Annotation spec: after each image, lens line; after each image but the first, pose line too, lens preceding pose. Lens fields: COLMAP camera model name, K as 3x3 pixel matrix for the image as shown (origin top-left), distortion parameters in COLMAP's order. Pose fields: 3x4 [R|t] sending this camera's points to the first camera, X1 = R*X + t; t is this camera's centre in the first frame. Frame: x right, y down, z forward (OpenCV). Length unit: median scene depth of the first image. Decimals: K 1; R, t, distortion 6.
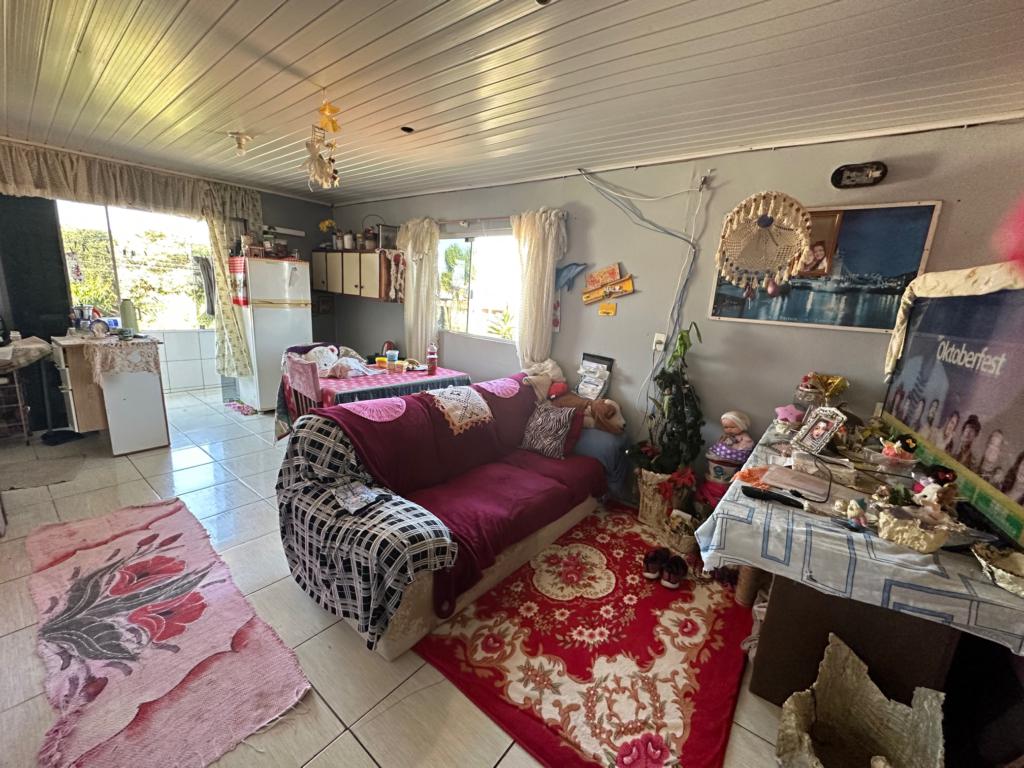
lens RADIAL K [[408.2, 0, 511.3], [0, 408.2, 384.1], [0, 0, 1]] dist [-0.002299, 0.000645]
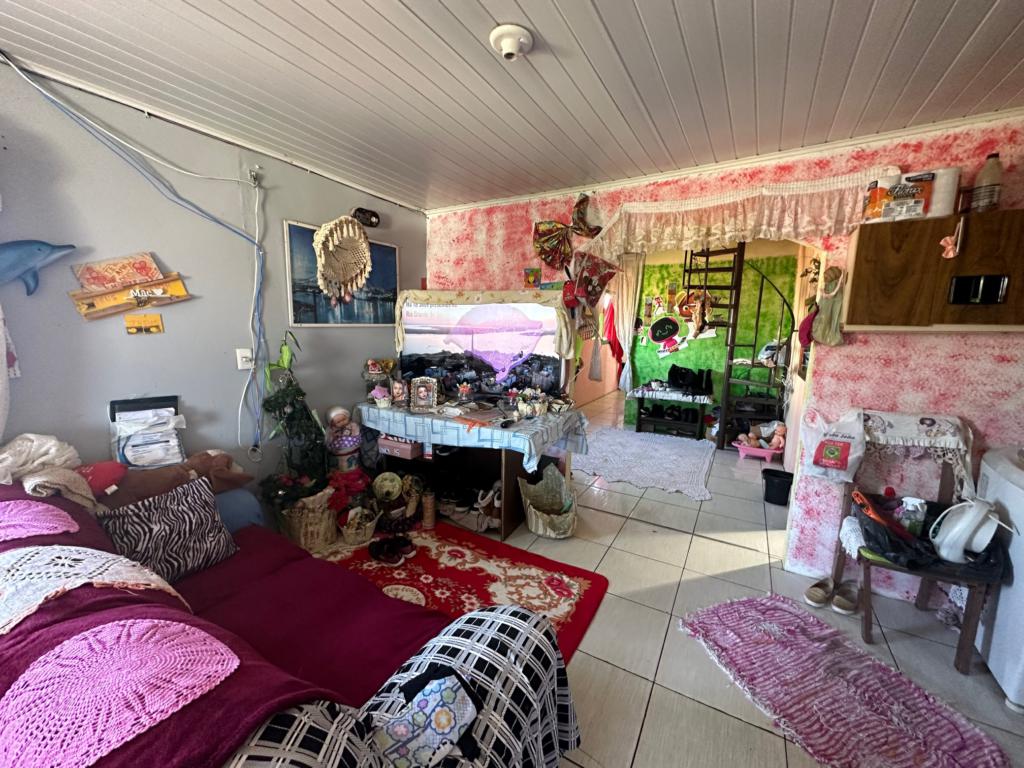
lens RADIAL K [[408.2, 0, 511.3], [0, 408.2, 384.1], [0, 0, 1]] dist [-0.002299, 0.000645]
pose [[-0.138306, -0.214613, 0.966857, -0.633846], [0.183757, 0.953728, 0.237984, -0.184231], [-0.973193, 0.210581, -0.092470, 0.682658]]
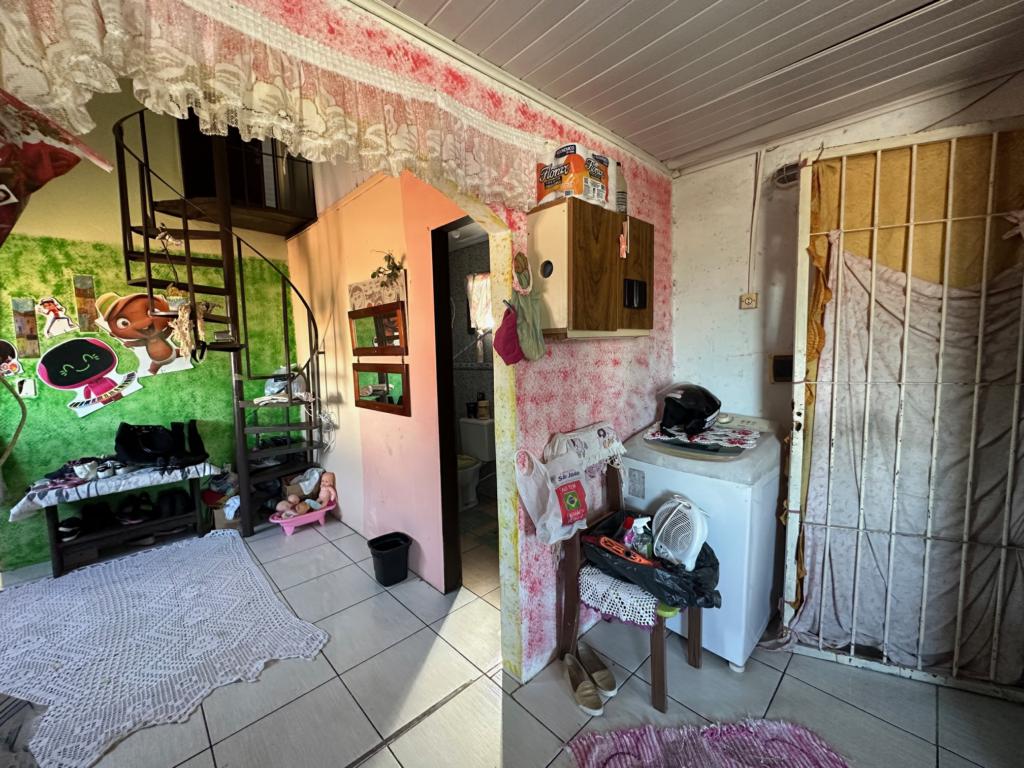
lens RADIAL K [[408.2, 0, 511.3], [0, 408.2, 384.1], [0, 0, 1]] dist [-0.002299, 0.000645]
pose [[-0.989021, -0.051276, 0.138592, 0.128754], [-0.007288, 0.953653, 0.300819, -0.079534], [-0.147594, 0.296507, -0.943557, 0.533299]]
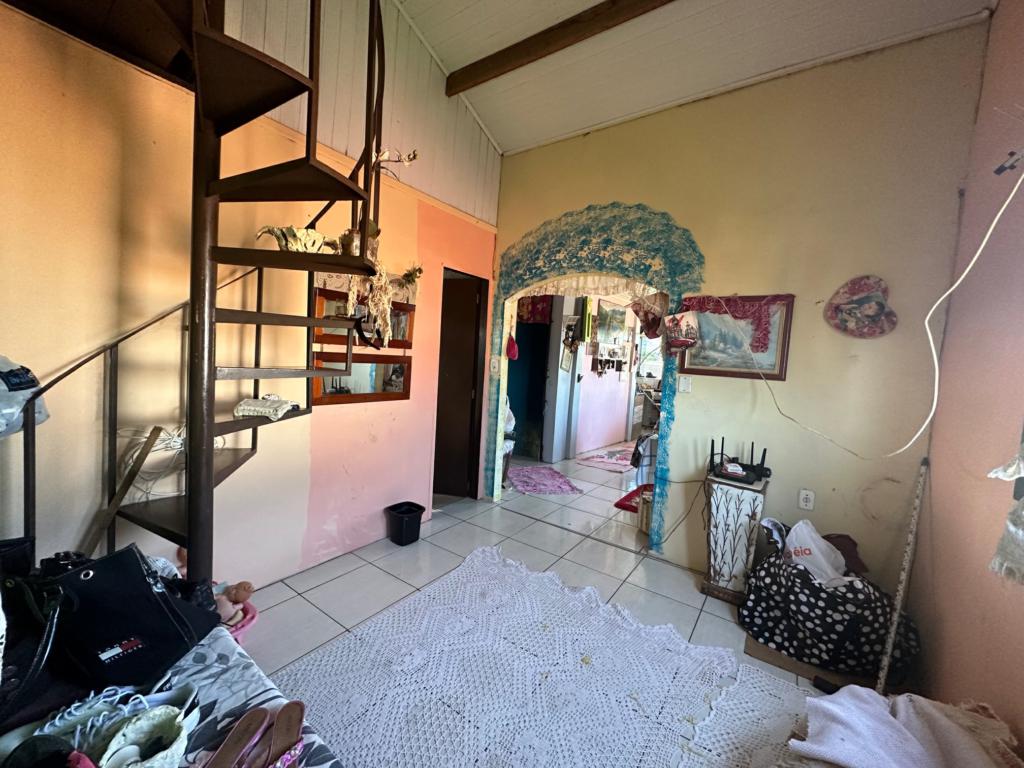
lens RADIAL K [[408.2, 0, 511.3], [0, 408.2, 384.1], [0, 0, 1]] dist [-0.002299, 0.000645]
pose [[0.045515, 0.012384, -0.998887, 1.825986], [-0.276852, 0.960912, -0.000701, 0.184033], [0.959834, 0.276575, 0.047164, -0.160181]]
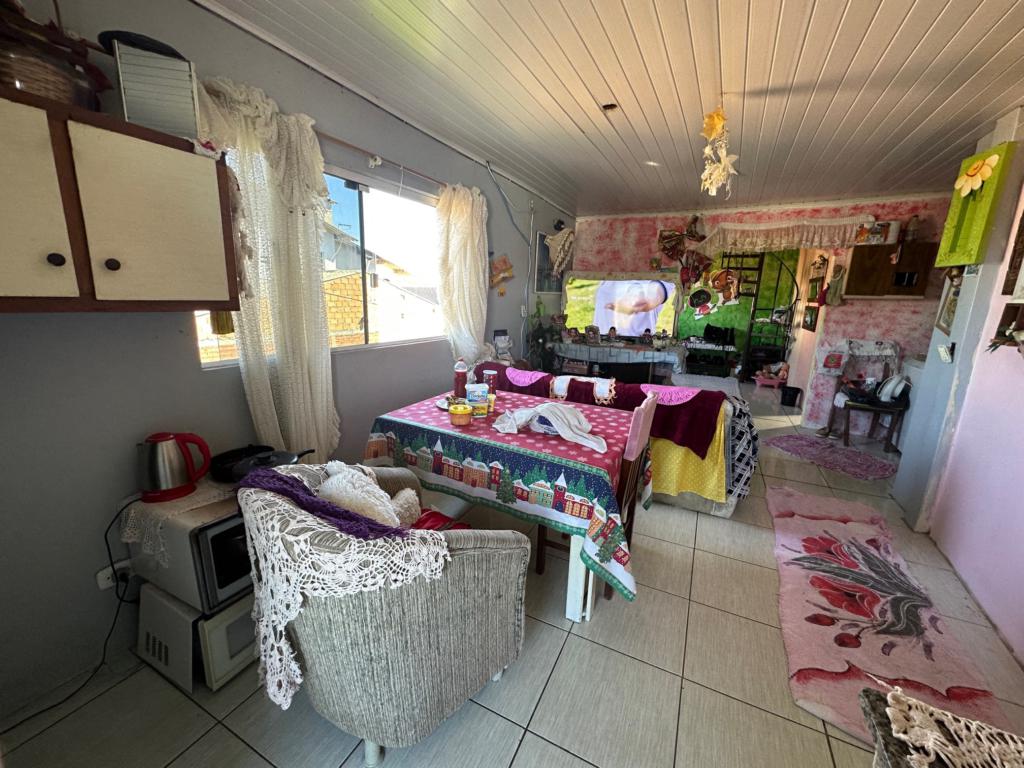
lens RADIAL K [[408.2, 0, 511.3], [0, 408.2, 384.1], [0, 0, 1]] dist [-0.002299, 0.000645]
pose [[-0.200282, -0.282872, 0.938014, -1.327111], [0.168294, 0.933249, 0.317369, -0.405272], [-0.965176, 0.221425, -0.139308, 1.587001]]
